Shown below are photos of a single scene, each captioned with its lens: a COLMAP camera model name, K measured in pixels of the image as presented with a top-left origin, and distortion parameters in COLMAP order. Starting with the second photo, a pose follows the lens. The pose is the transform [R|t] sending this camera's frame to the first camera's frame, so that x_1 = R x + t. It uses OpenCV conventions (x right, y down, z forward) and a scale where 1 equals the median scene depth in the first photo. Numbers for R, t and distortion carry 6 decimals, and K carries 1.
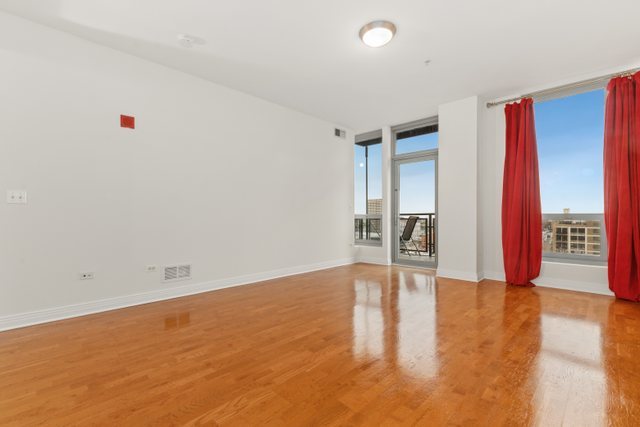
lens RADIAL K [[288.5, 0, 325.5], [0, 288.5, 217.7], [0, 0, 1]] dist [0.004717, -0.000382]
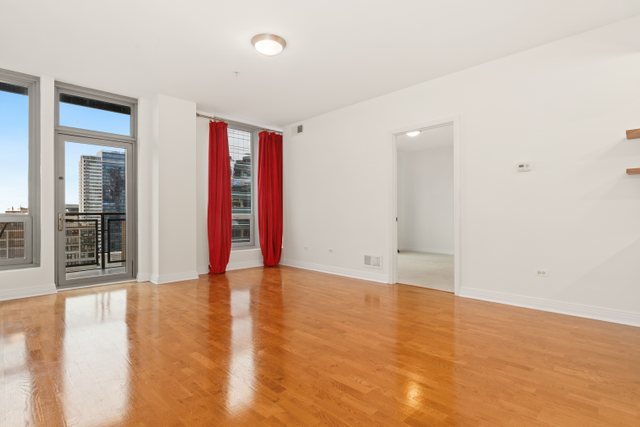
lens RADIAL K [[329.0, 0, 320.0], [0, 329.0, 214.6], [0, 0, 1]] dist [-0.002932, 0.000445]
pose [[0.039730, 0.005299, 0.999196, -0.662842], [0.011144, 0.999921, -0.005746, 0.000173], [-0.999148, 0.011363, 0.039668, 0.506314]]
